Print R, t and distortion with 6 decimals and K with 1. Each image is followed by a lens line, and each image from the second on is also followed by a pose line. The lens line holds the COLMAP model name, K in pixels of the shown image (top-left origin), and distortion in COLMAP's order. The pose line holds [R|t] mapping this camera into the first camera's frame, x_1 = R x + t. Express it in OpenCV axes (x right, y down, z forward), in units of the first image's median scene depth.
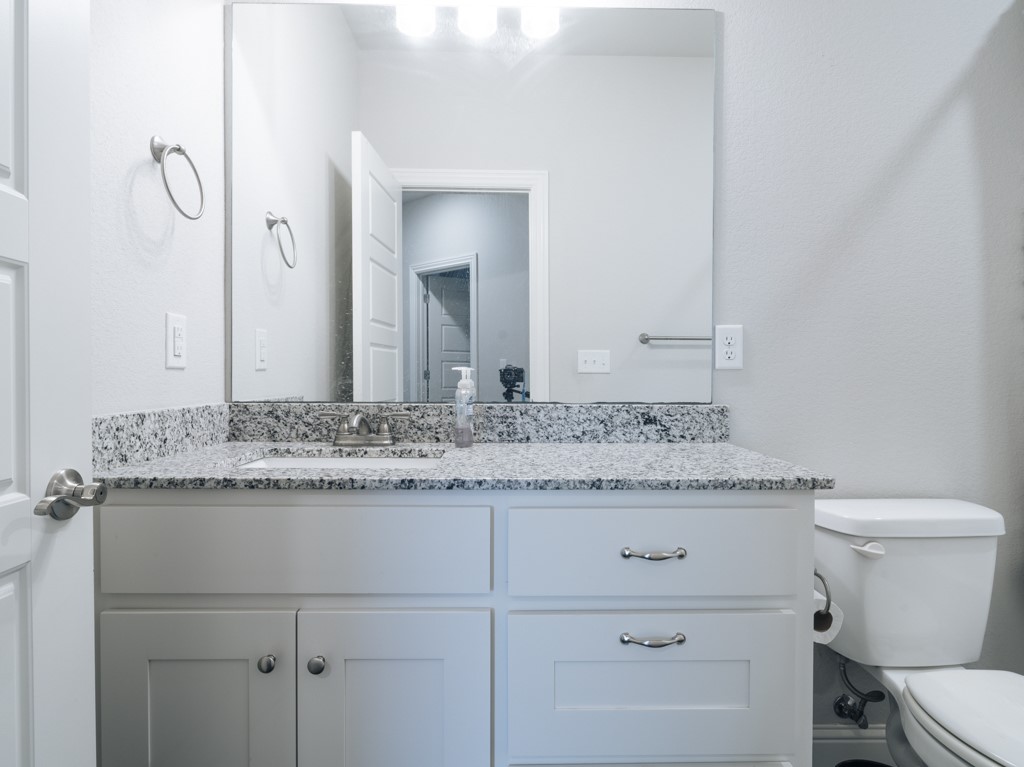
lens RADIAL K [[594.0, 0, 513.7], [0, 594.0, 382.9], [0, 0, 1]] dist [-0.007912, 0.005357]
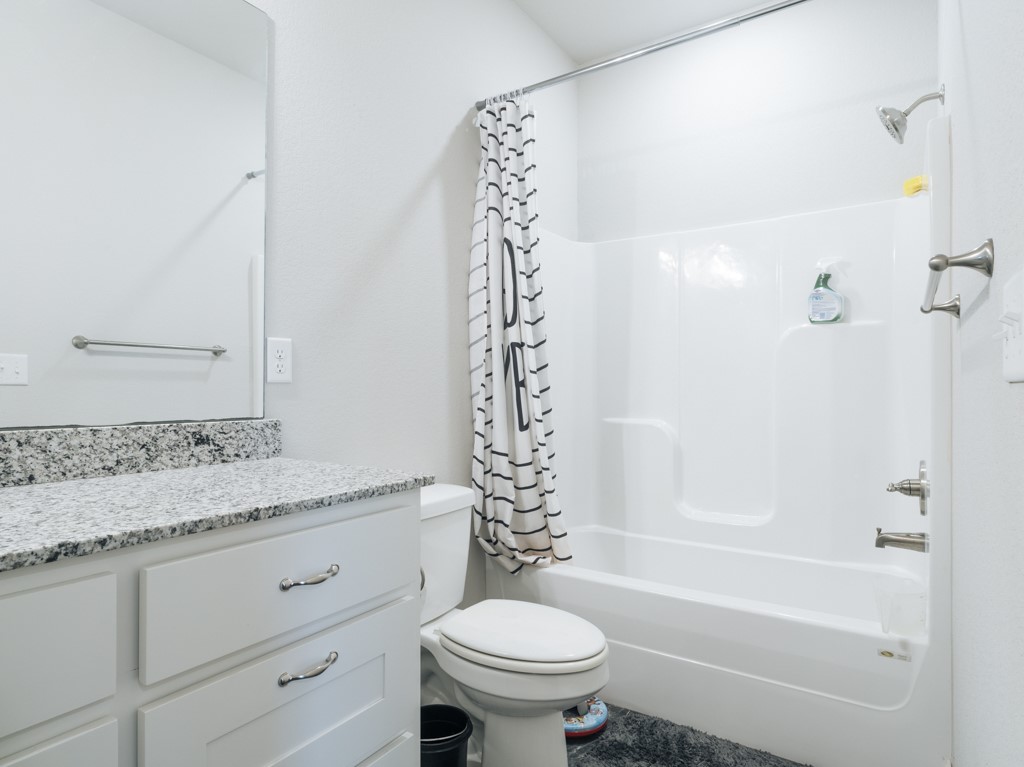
lens RADIAL K [[594.0, 0, 513.6], [0, 594.0, 383.9], [0, 0, 1]] dist [-0.007912, 0.005357]
pose [[0.558423, 0.004940, 0.829542, -0.241544], [0.009845, 0.999872, -0.012582, -0.004602], [-0.829498, 0.015193, 0.558303, 0.127255]]
